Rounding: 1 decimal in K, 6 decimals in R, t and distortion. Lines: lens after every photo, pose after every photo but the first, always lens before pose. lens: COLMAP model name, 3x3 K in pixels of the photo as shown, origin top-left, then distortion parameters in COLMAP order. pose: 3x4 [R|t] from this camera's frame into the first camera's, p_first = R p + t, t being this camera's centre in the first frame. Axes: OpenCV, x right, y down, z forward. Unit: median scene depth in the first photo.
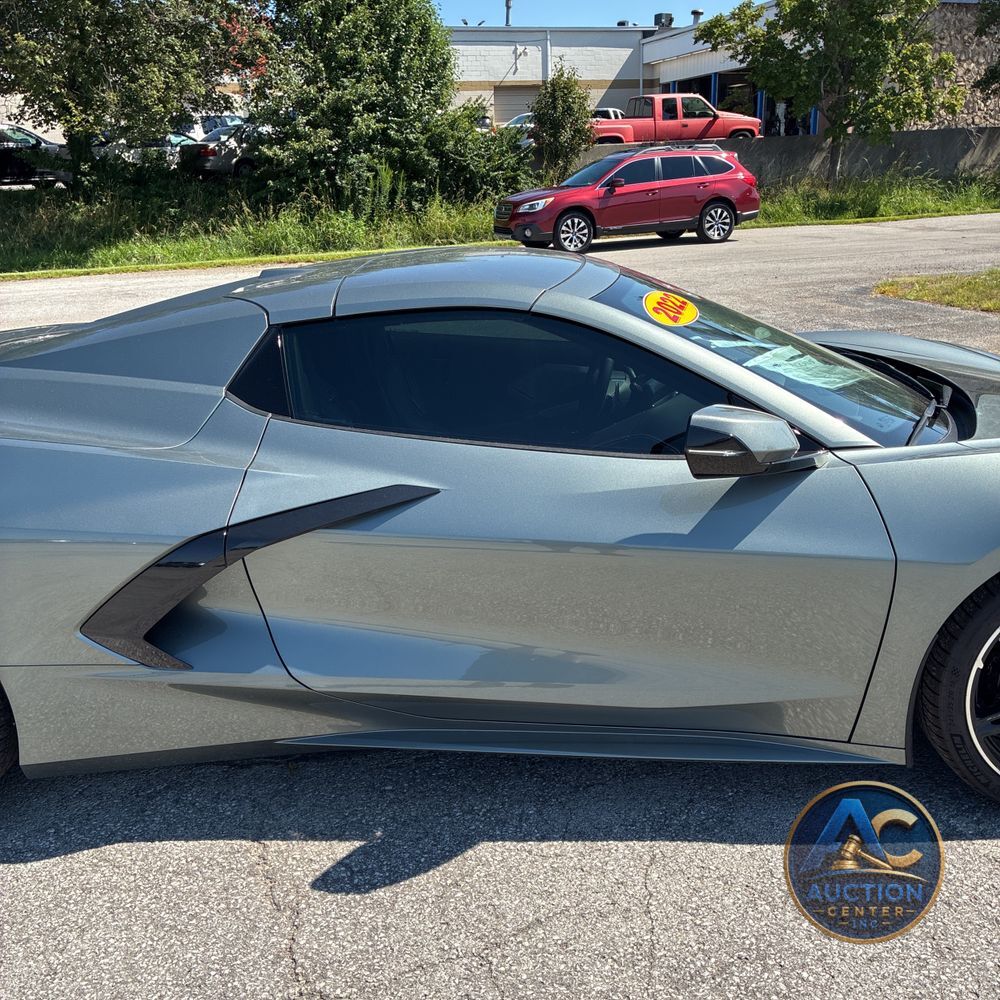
lens RADIAL K [[1036.4, 0, 498.9], [0, 1036.4, 511.7], [0, 0, 1]] dist [-0.026869, 0.118352]
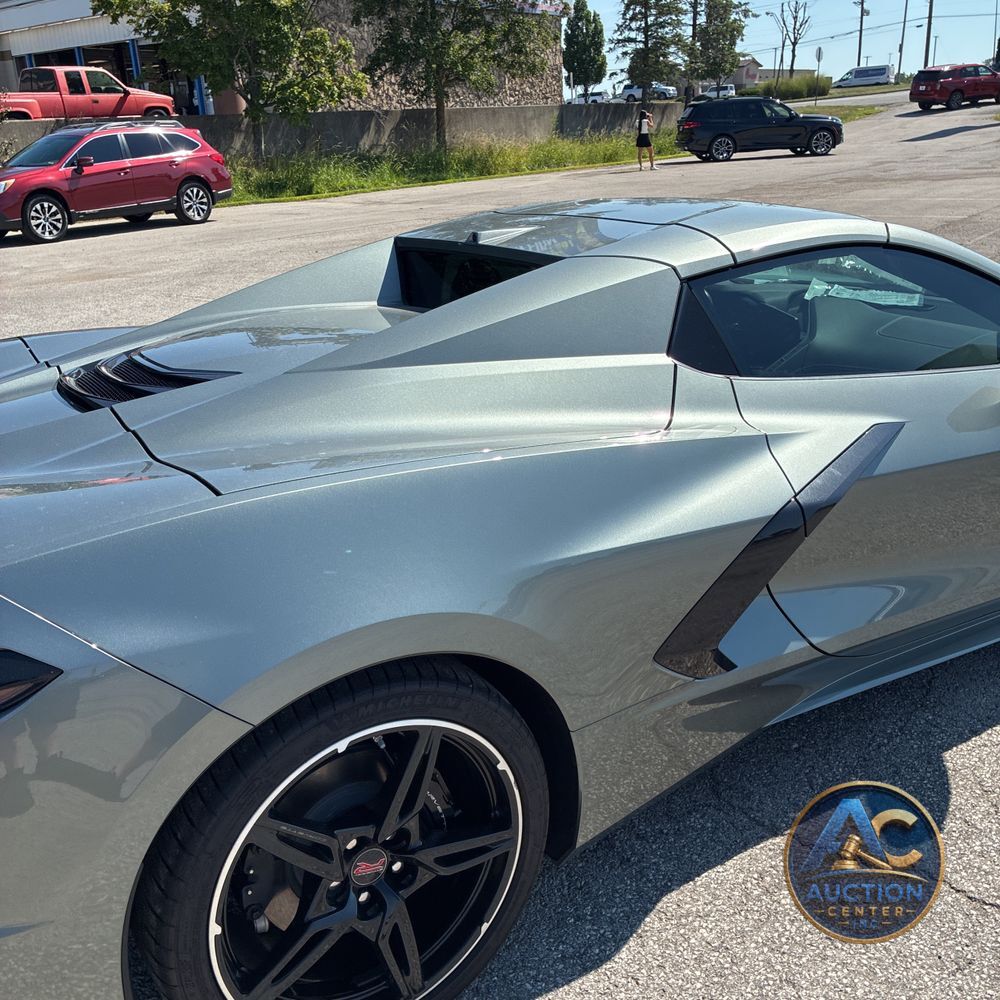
lens RADIAL K [[1010.4, 0, 500.0], [0, 1010.4, 500.0], [0, 0, 1]] dist [0.112339, -0.139156]
pose [[0.816718, -0.197842, 0.542062, -0.121989], [0.194532, 0.978797, 0.064142, -0.010949], [-0.543259, 0.053062, 0.837887, 0.047739]]
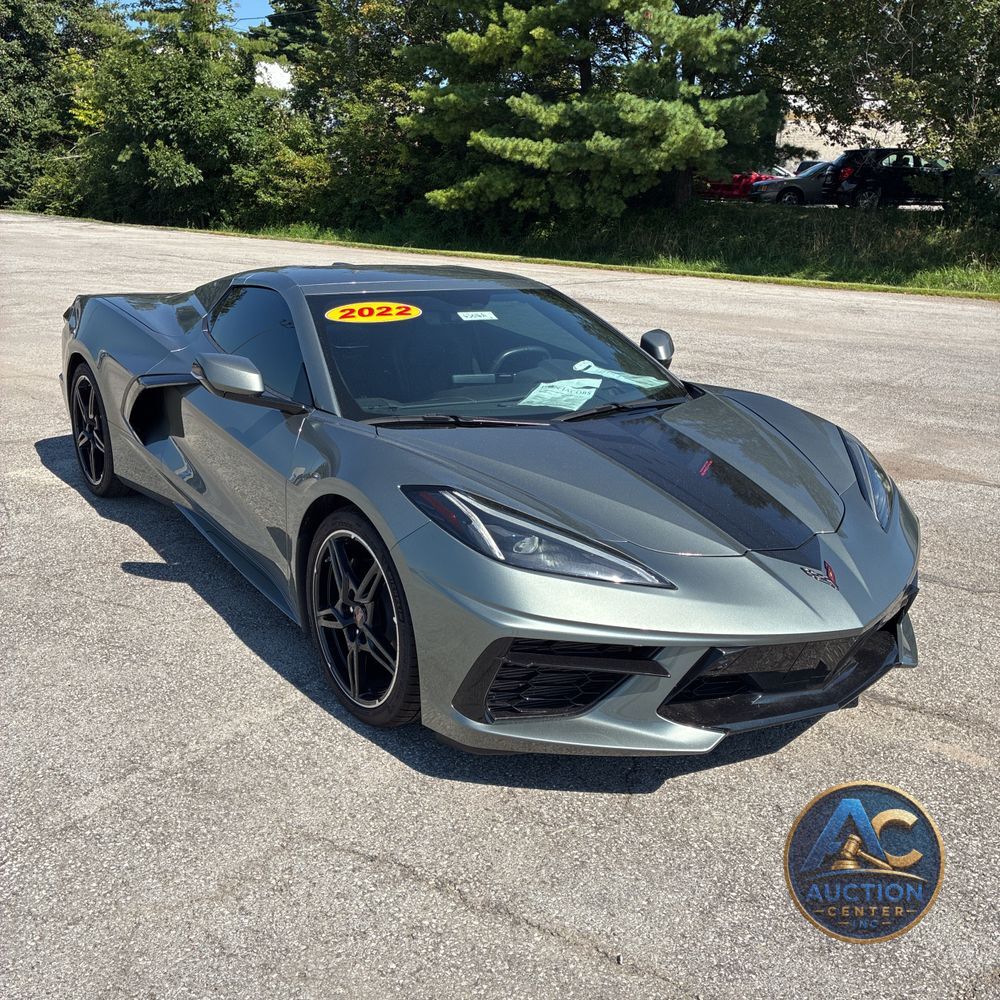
lens RADIAL K [[1060.2, 0, 518.9], [0, 1060.2, 502.0], [0, 0, 1]] dist [0.035919, -0.016876]
pose [[0.601083, 0.285925, -0.746288, 0.224764], [-0.309484, 0.944227, 0.112494, -0.025907], [0.736830, 0.163346, 0.656048, 0.028864]]
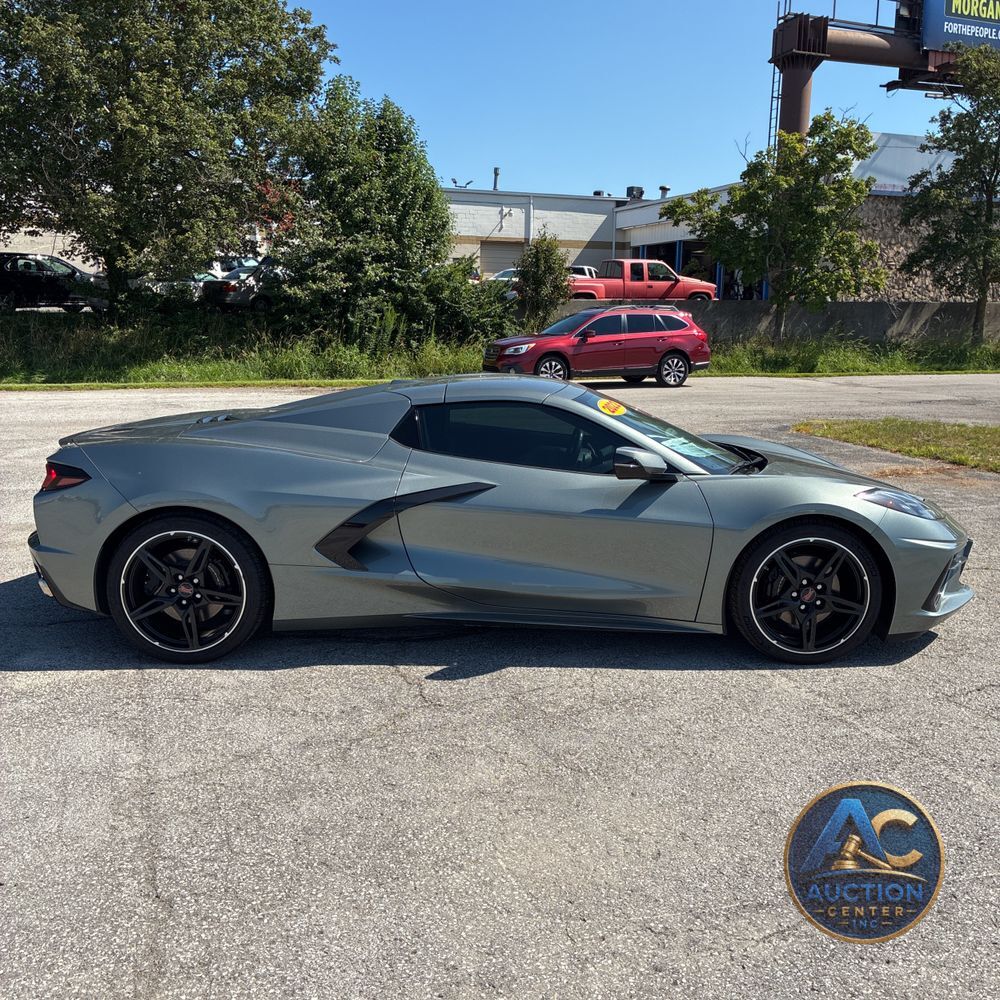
lens RADIAL K [[1060.2, 0, 518.9], [0, 1060.2, 502.0], [0, 0, 1]] dist [0.035919, -0.016876]
pose [[0.997906, 0.041726, 0.049422, -0.015203], [-0.034308, 0.989209, -0.142438, 0.040689], [-0.054833, 0.140444, 0.988569, -0.142065]]
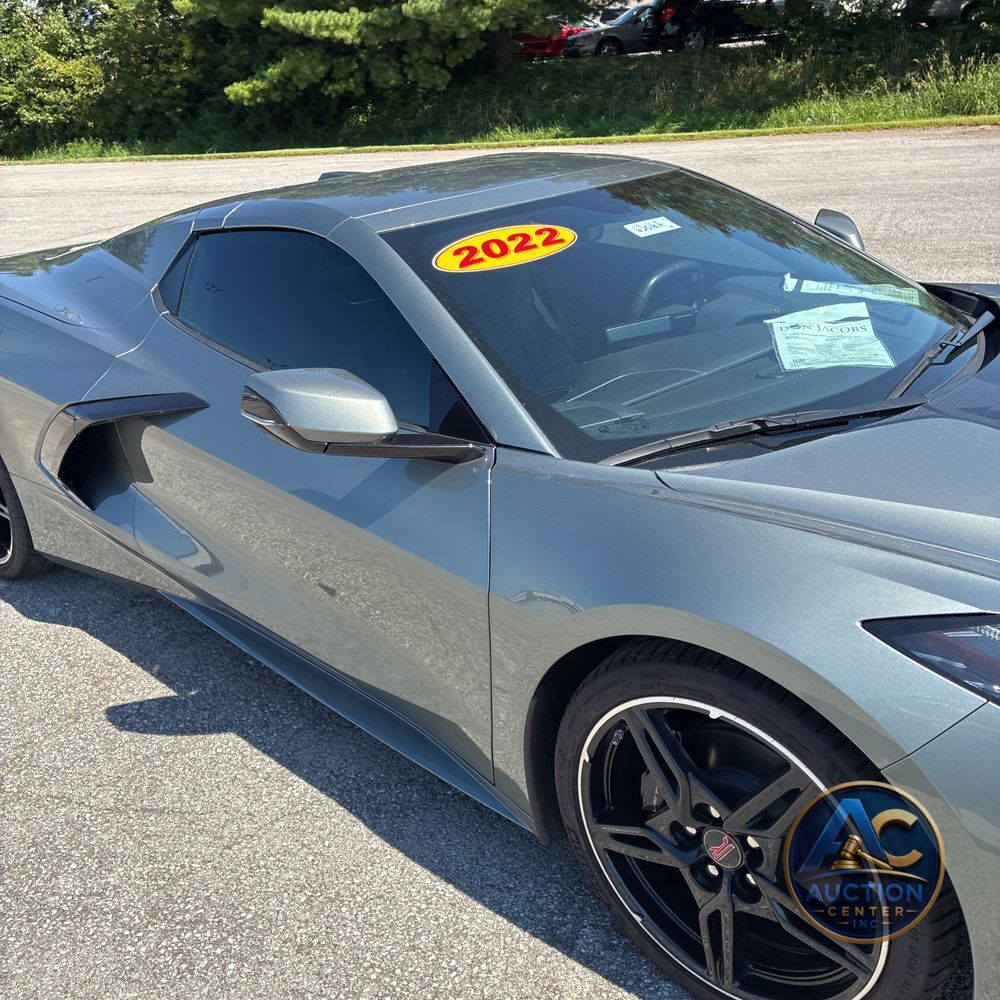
lens RADIAL K [[1029.9, 0, 510.5], [0, 1029.9, 503.0], [0, 0, 1]] dist [0.005965, 0.041764]
pose [[0.755827, 0.244833, -0.607275, 0.110202], [-0.167601, 0.968904, 0.182030, -0.021684], [0.632958, -0.035803, 0.773358, 0.049648]]
